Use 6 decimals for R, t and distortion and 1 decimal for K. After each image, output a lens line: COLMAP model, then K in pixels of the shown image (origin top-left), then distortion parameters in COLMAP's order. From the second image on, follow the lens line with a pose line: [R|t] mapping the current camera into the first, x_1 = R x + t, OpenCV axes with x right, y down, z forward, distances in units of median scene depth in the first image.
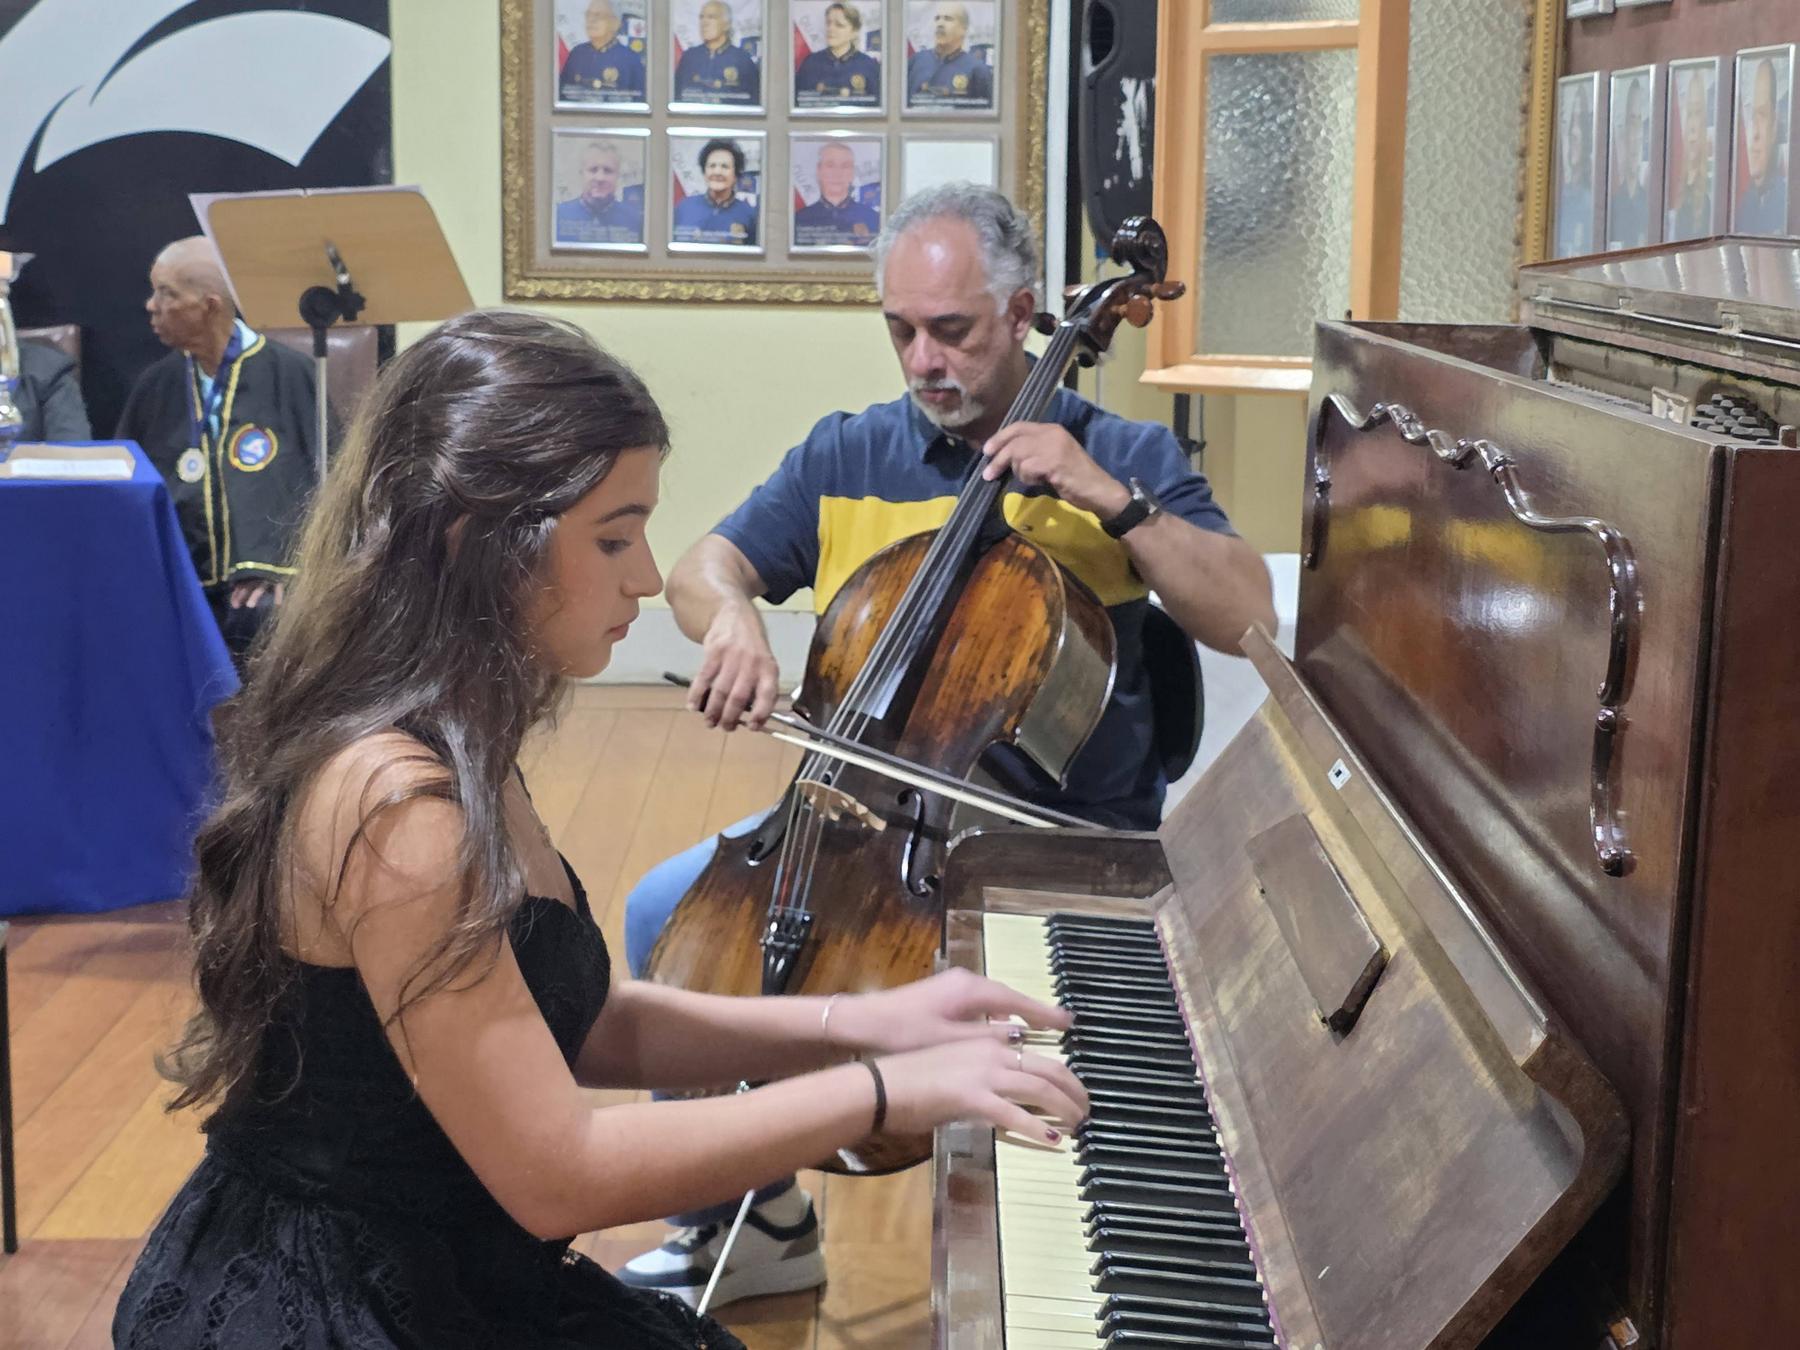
lens RADIAL K [[3186.7, 0, 900.0], [0, 3186.7, 675.0], [0, 0, 1]] dist [0.240471, -0.687982]
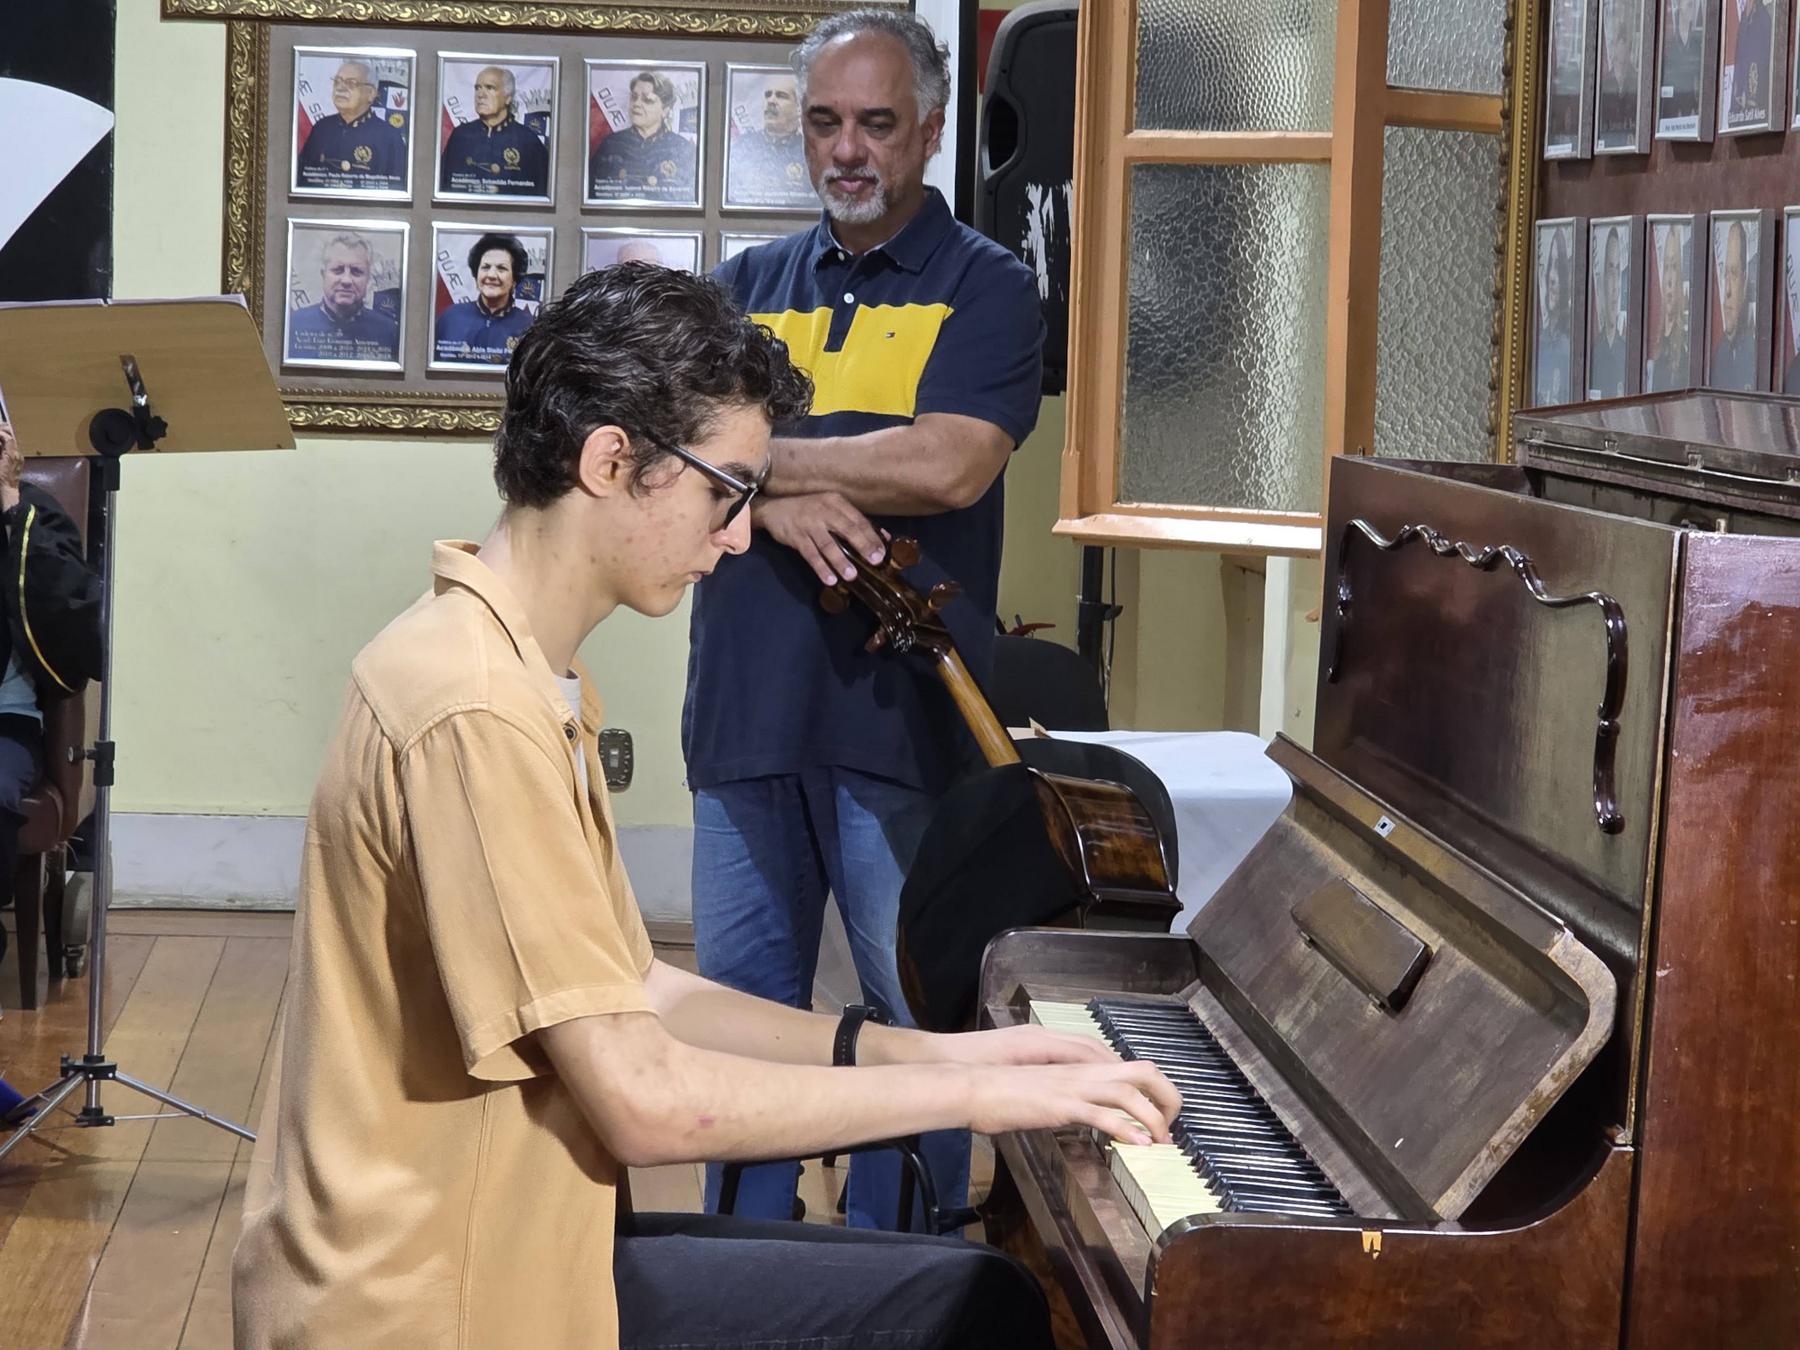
lens RADIAL K [[4845.0, 0, 900.0], [0, 4845.0, 675.0], [0, 0, 1]] dist [-0.617022, 13.780417]
pose [[0.996876, 0.013512, 0.077819, -0.064776], [-0.008134, 0.997582, -0.069017, 0.035150], [-0.078563, 0.068168, 0.994576, -0.275778]]
